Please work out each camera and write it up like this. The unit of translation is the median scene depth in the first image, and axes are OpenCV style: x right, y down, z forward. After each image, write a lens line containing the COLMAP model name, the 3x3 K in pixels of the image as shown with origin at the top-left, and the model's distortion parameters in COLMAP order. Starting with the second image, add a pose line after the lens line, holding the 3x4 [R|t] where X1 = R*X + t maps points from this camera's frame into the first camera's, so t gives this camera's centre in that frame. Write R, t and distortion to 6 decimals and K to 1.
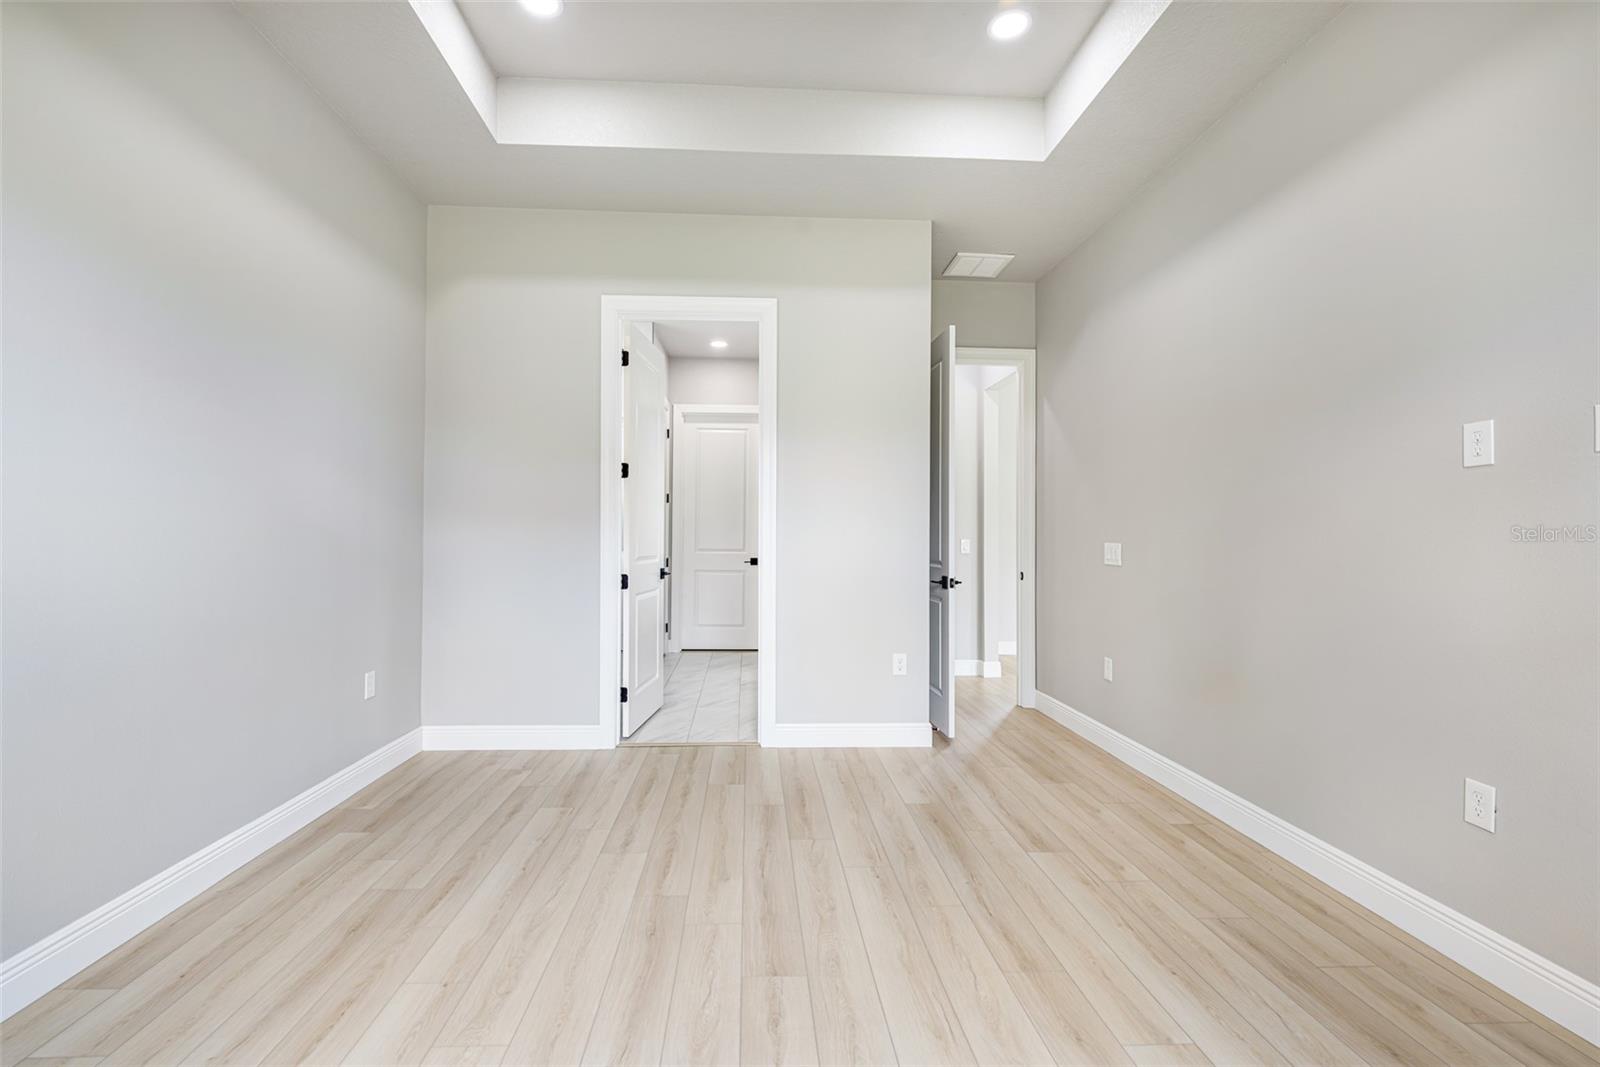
lens RADIAL K [[733.4, 0, 791.1], [0, 733.4, 531.5], [0, 0, 1]] dist [0.002545, 0.000452]
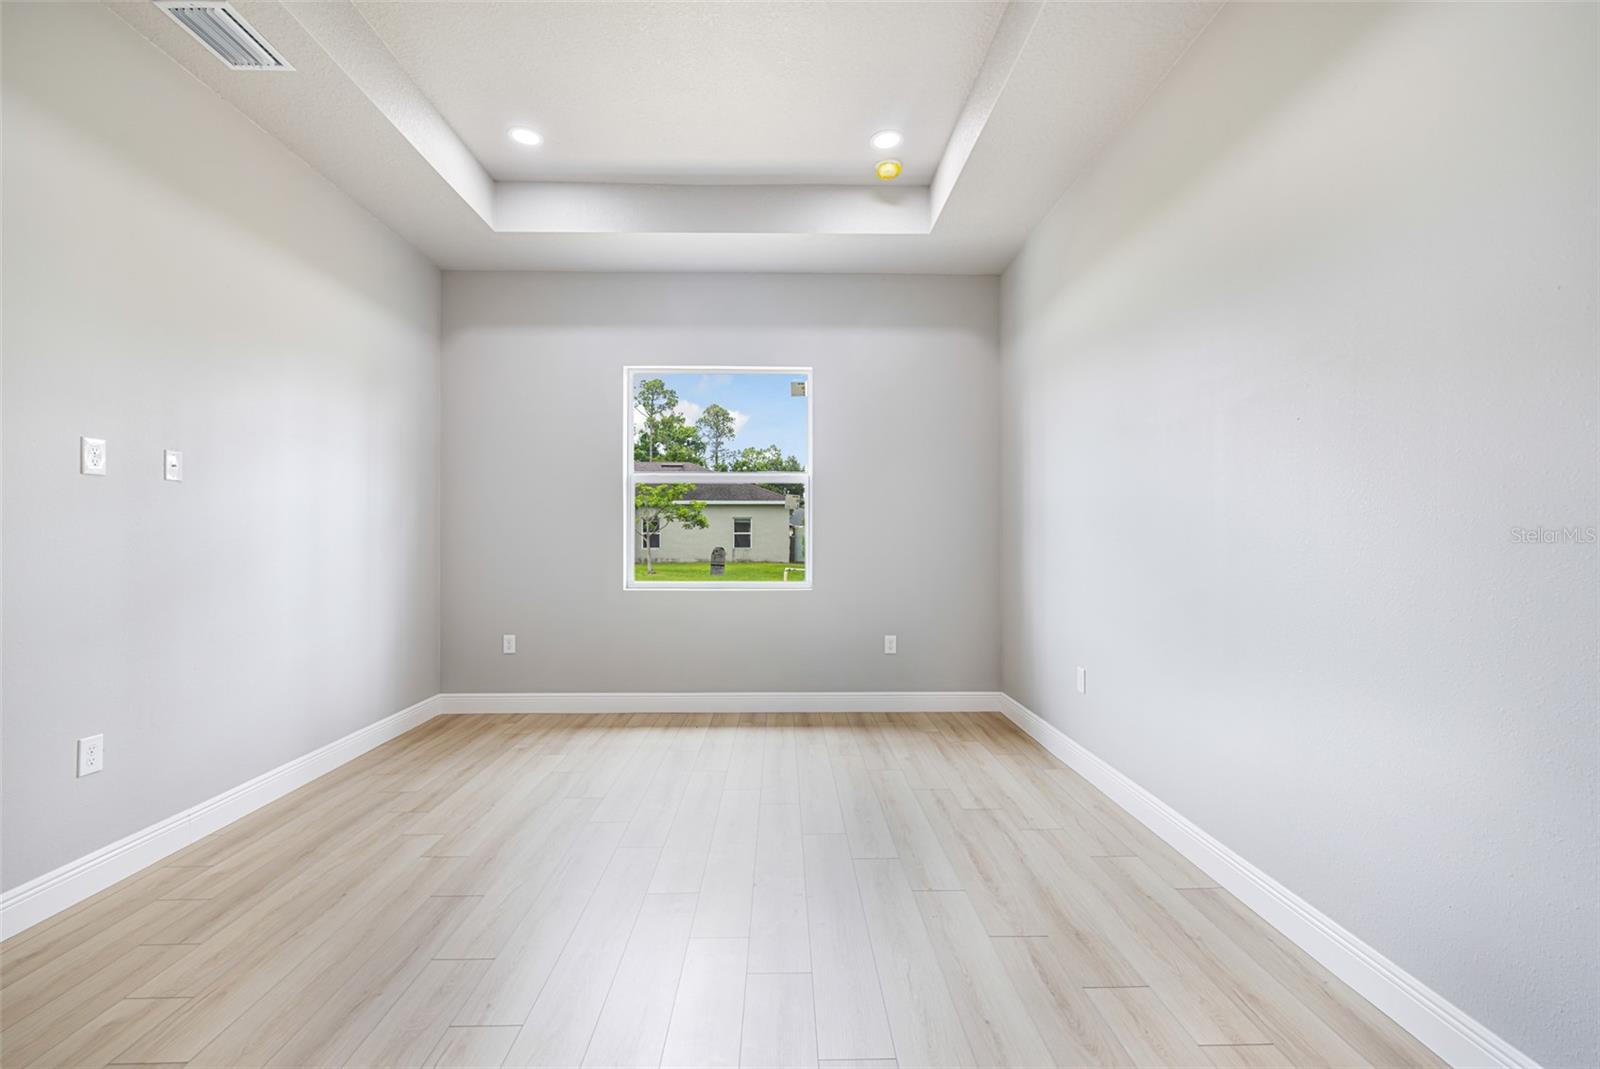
lens RADIAL K [[707.5, 0, 776.3], [0, 707.5, 525.8], [0, 0, 1]] dist [0.001502, 0.000499]
pose [[-0.998219, -0.006446, 0.059311, -0.198897], [-0.008092, 0.999587, -0.027558, 0.014462], [-0.059109, -0.027989, -0.997859, 1.653410]]
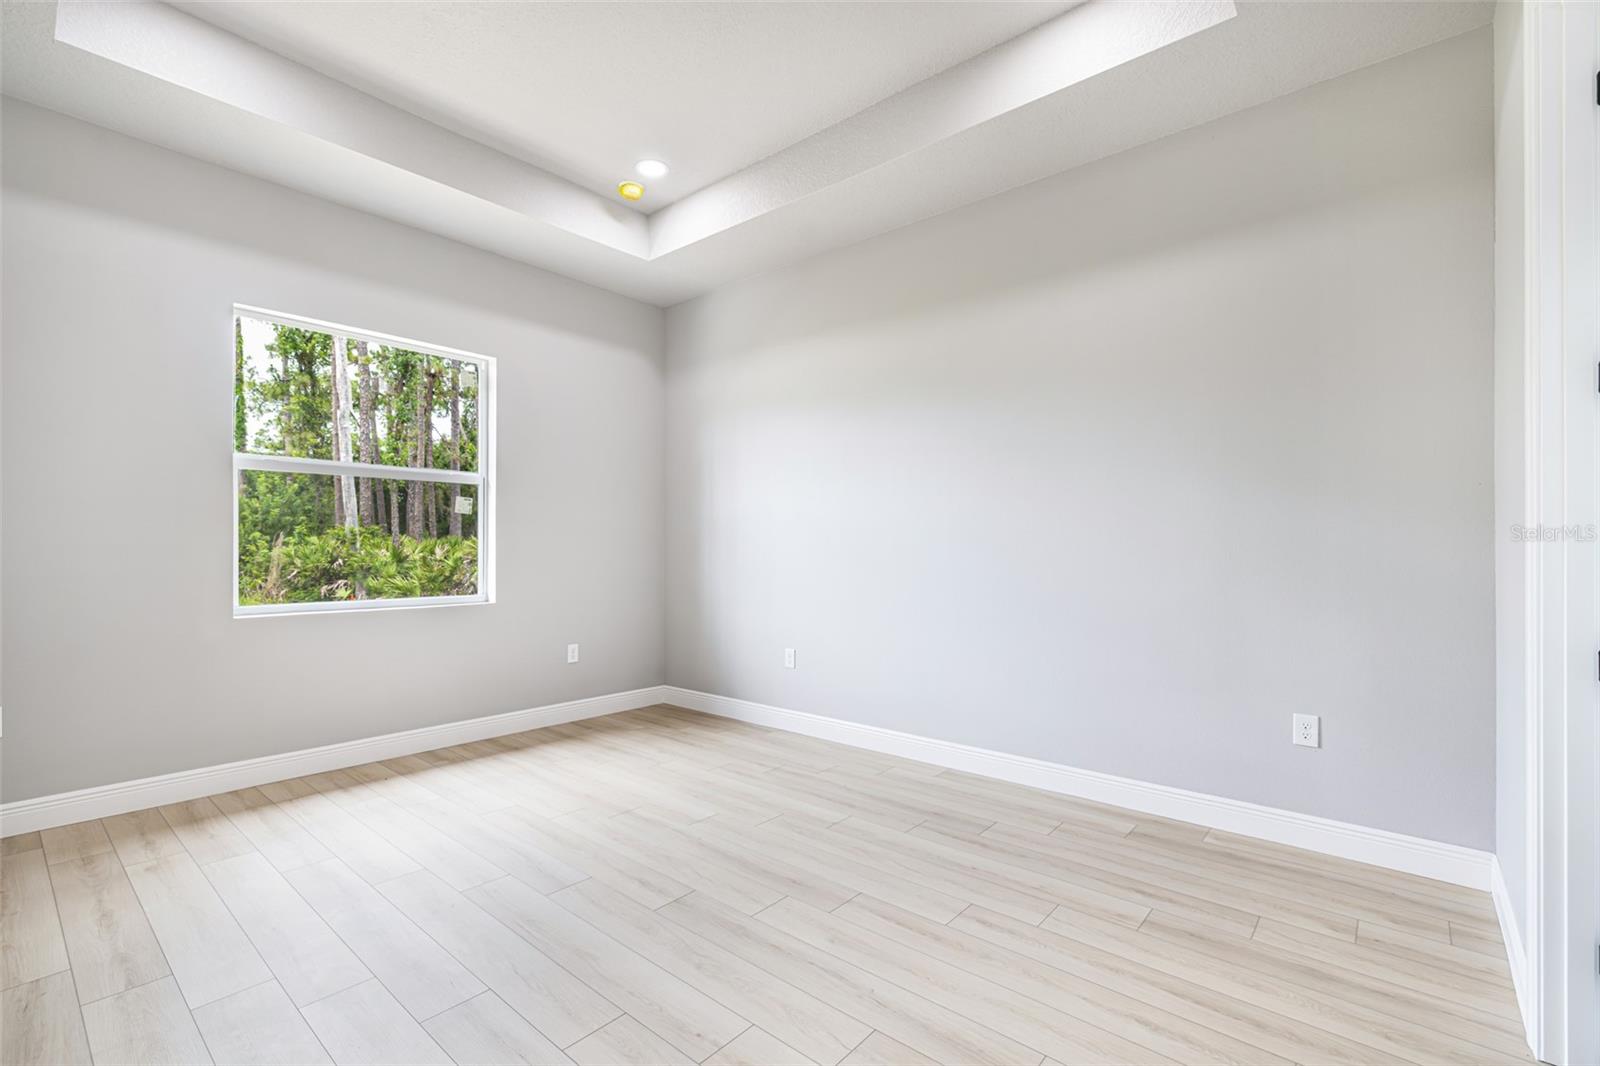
lens RADIAL K [[716.4, 0, 804.2], [0, 716.4, 538.3], [0, 0, 1]] dist [0.003081, 0.000408]
pose [[-0.700292, -0.019705, -0.713584, 0.528788], [-0.002105, 0.999672, -0.025539, 0.018505], [0.713853, -0.016382, -0.700104, 1.517273]]
